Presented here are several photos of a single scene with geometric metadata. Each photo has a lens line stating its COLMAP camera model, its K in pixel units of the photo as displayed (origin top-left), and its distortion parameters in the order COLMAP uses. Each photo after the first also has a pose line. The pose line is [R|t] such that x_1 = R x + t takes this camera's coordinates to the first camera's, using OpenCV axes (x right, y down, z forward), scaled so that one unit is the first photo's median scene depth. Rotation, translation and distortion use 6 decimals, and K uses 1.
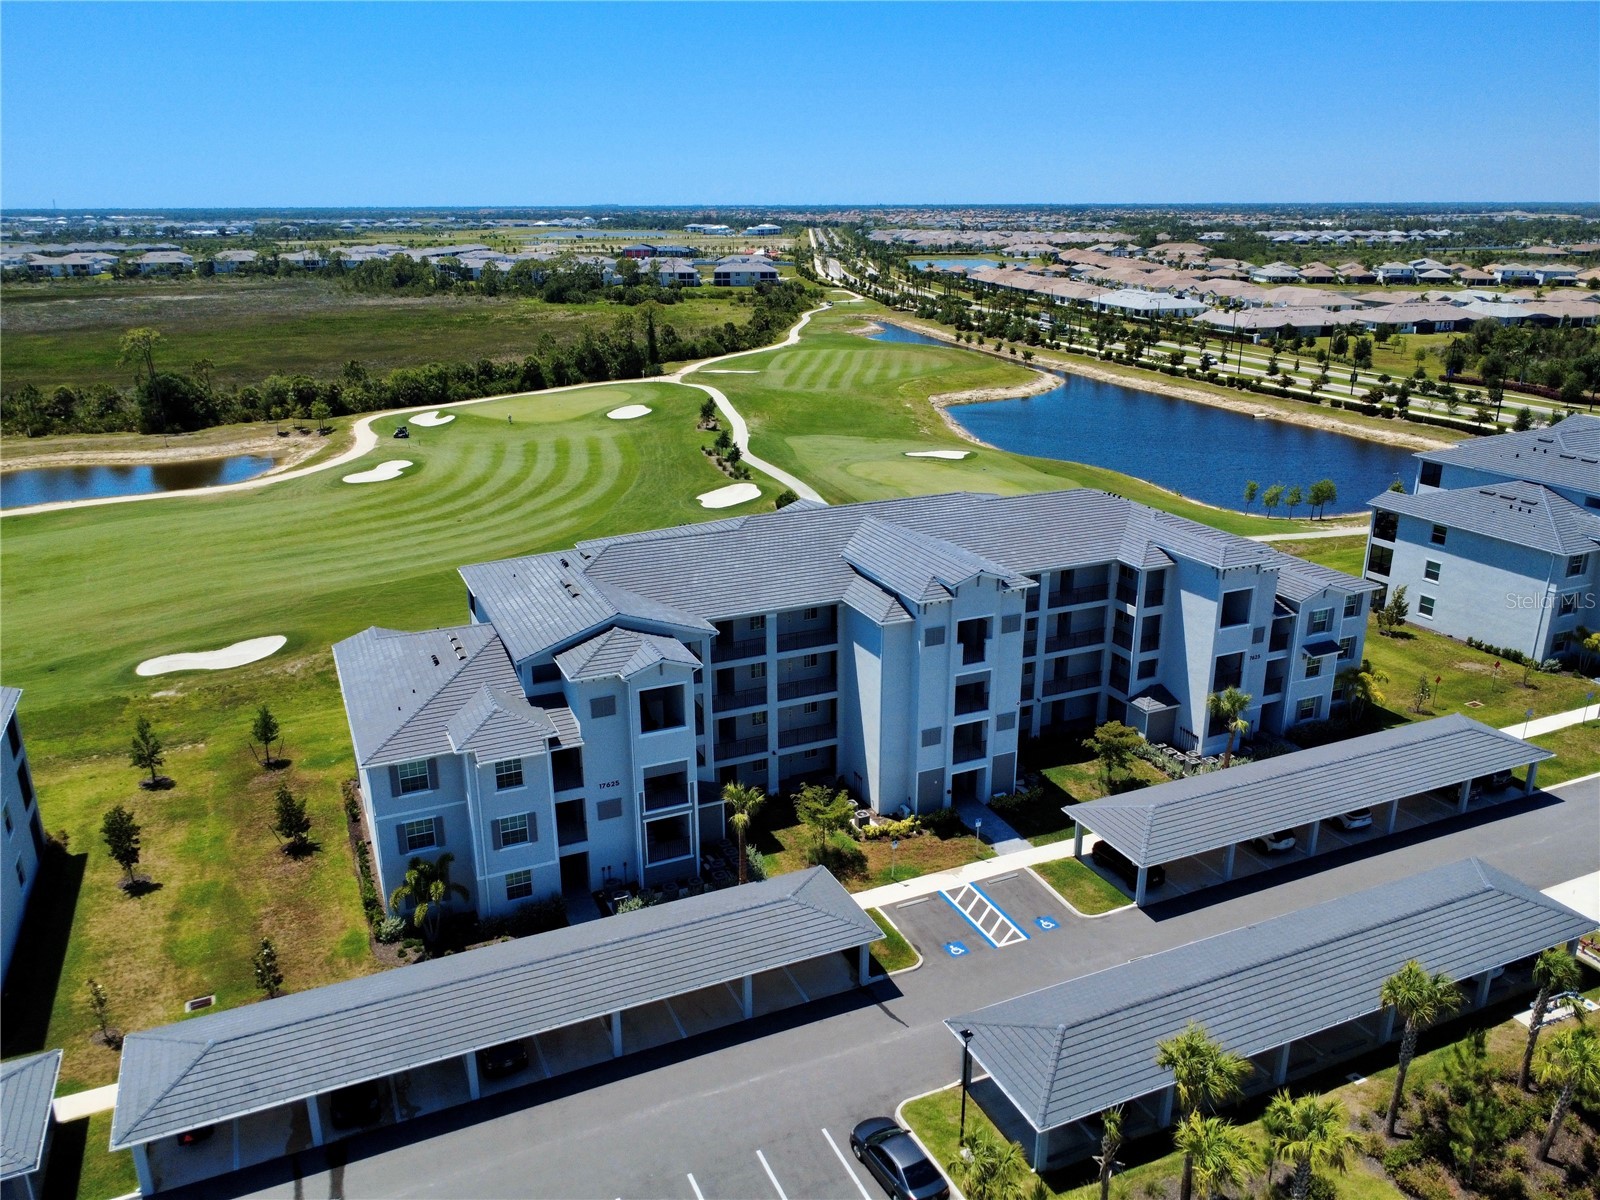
lens RADIAL K [[1195.3, 0, 799.4], [0, 1195.3, 604.1], [0, 0, 1]] dist [0.006866, -0.011255]
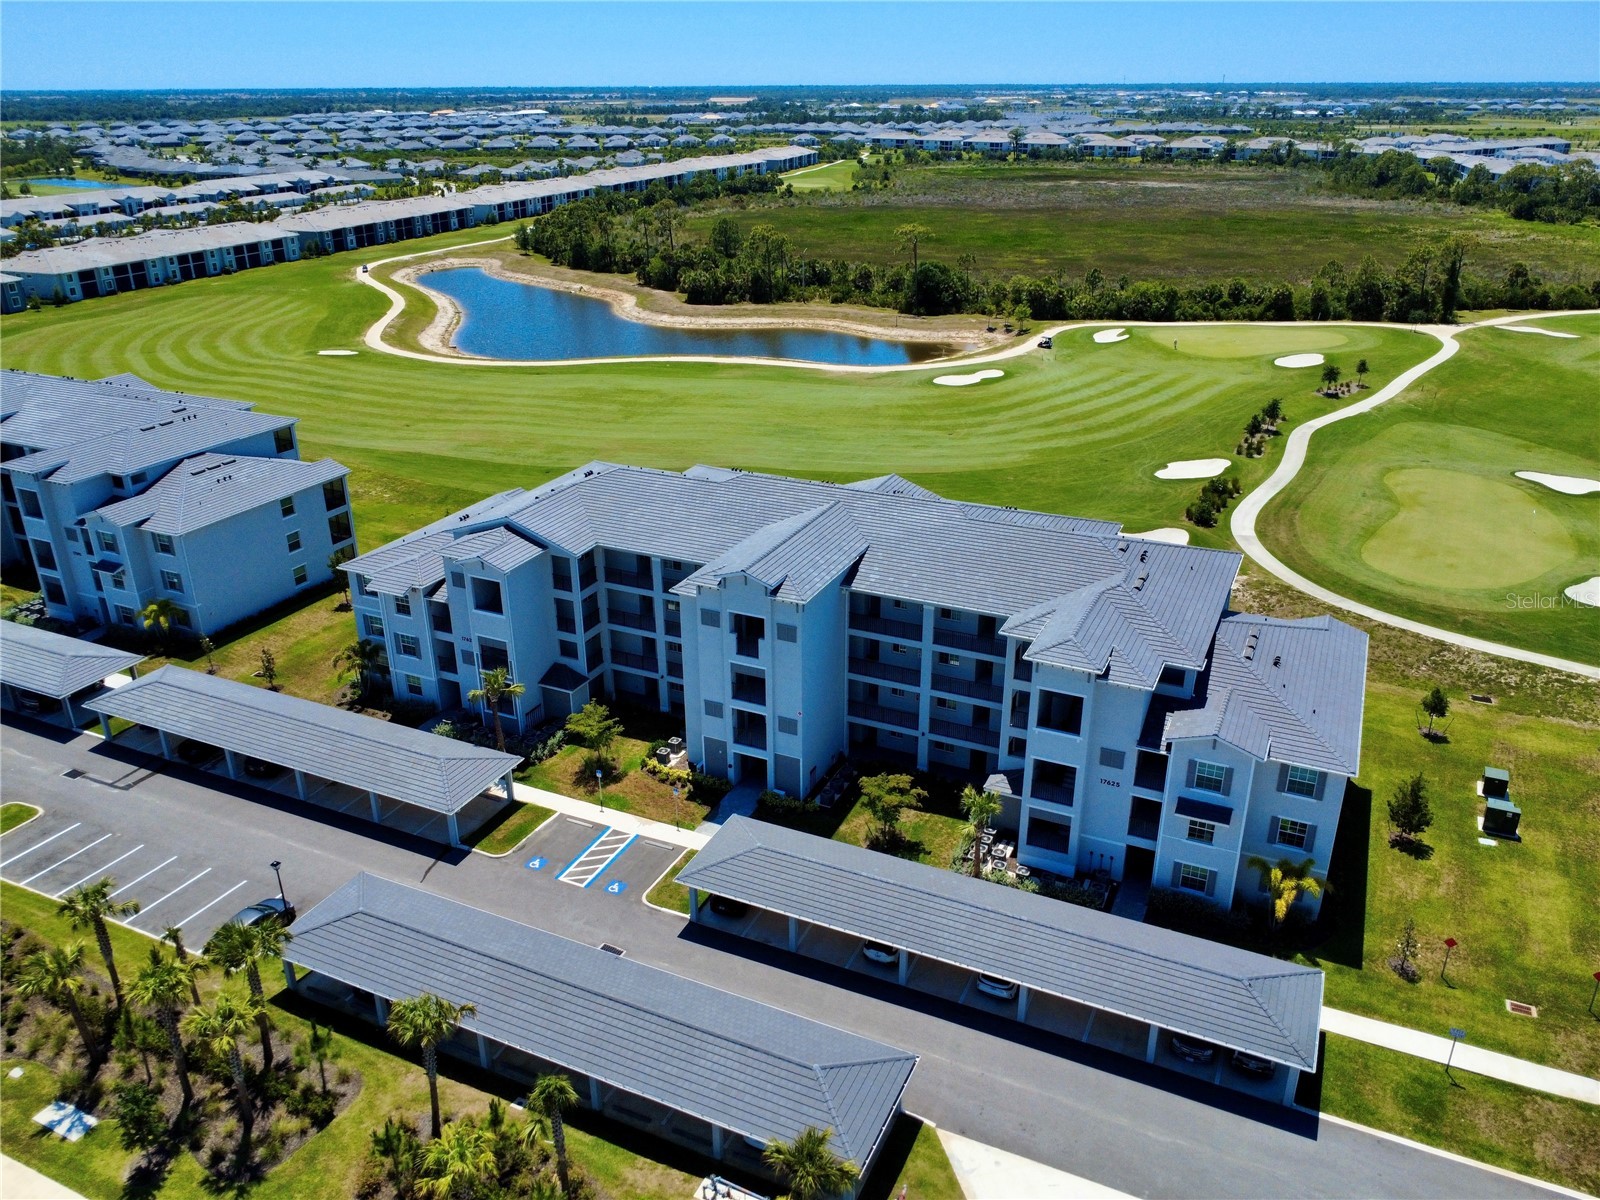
lens RADIAL K [[1195.3, 0, 799.5], [0, 1195.3, 599.0], [0, 0, 1]] dist [0.006866, -0.011255]
pose [[0.652235, 0.301179, -0.695615, 0.391839], [-0.238354, 0.952618, 0.188962, -0.091118], [0.719567, 0.042555, 0.693118, 0.137721]]
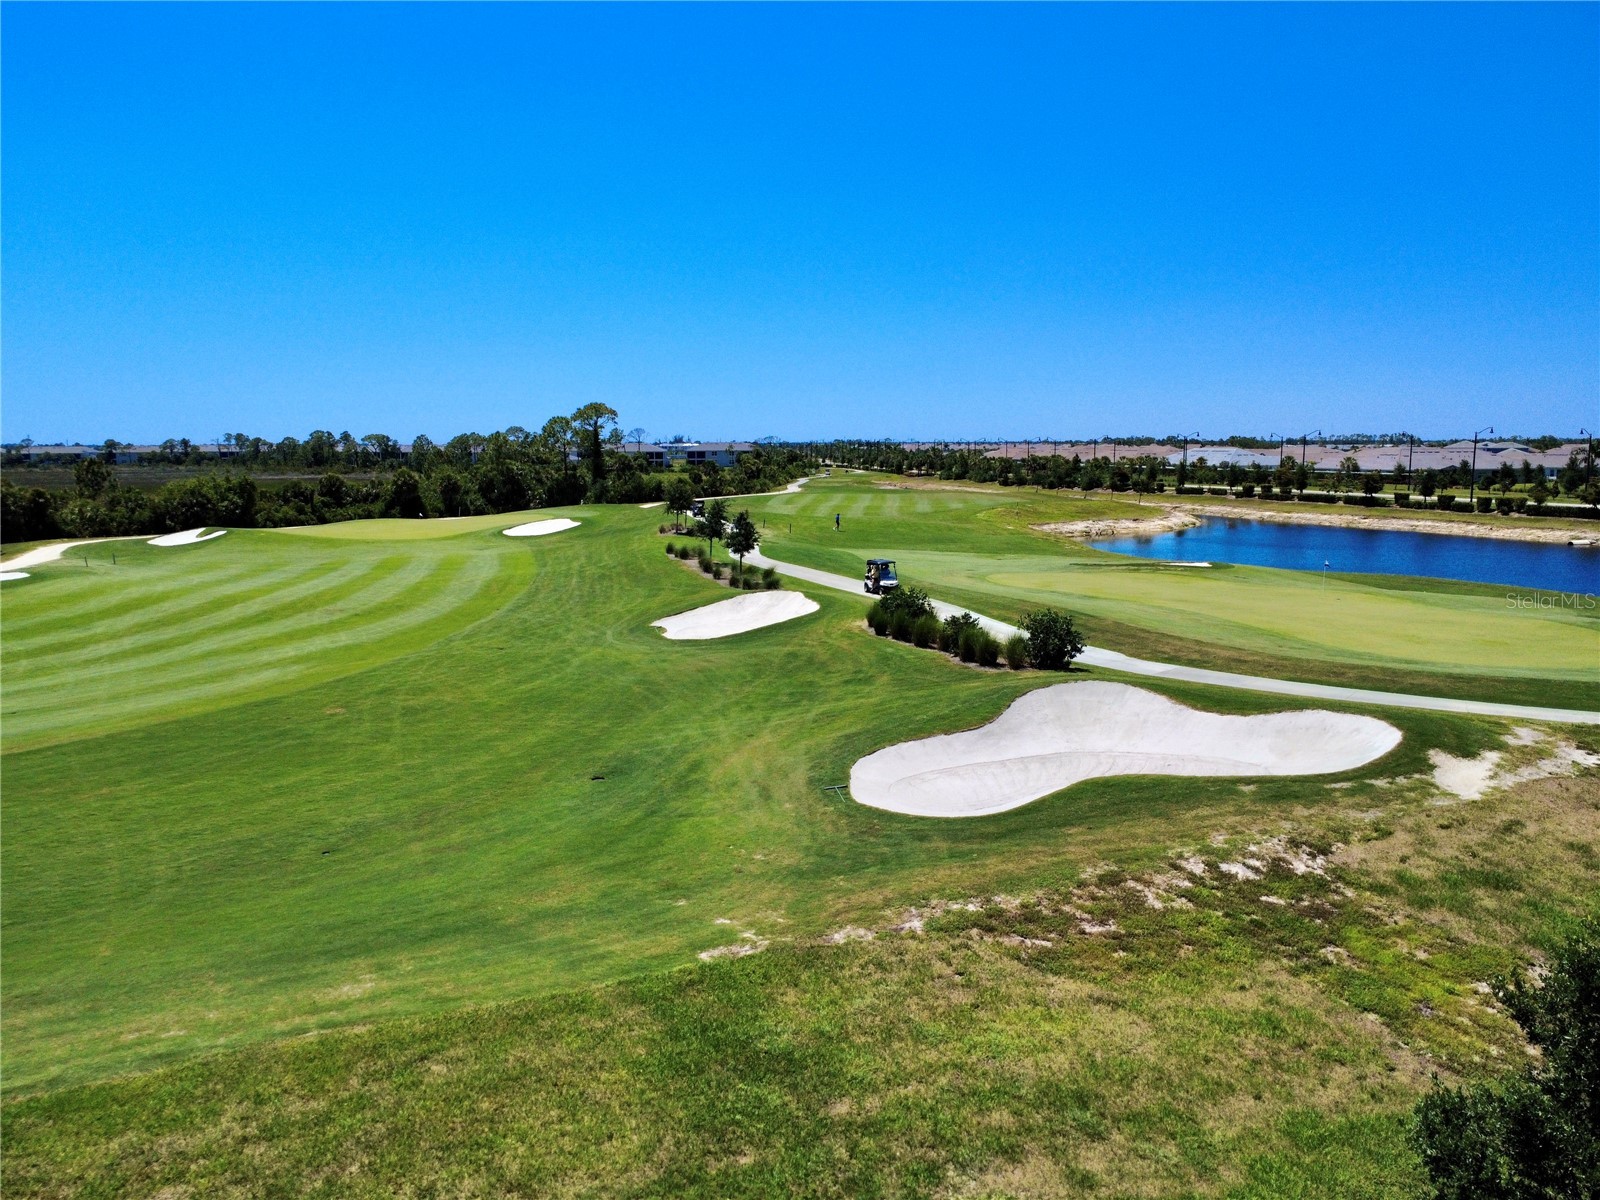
lens RADIAL K [[1195.3, 0, 803.6], [0, 1195.3, 600.6], [0, 0, 1]] dist [0.006866, -0.011255]
pose [[0.999555, -0.003357, 0.029653, -0.044999], [0.009018, 0.981179, -0.192891, -0.019150], [-0.028447, 0.193072, 0.980772, 0.582154]]
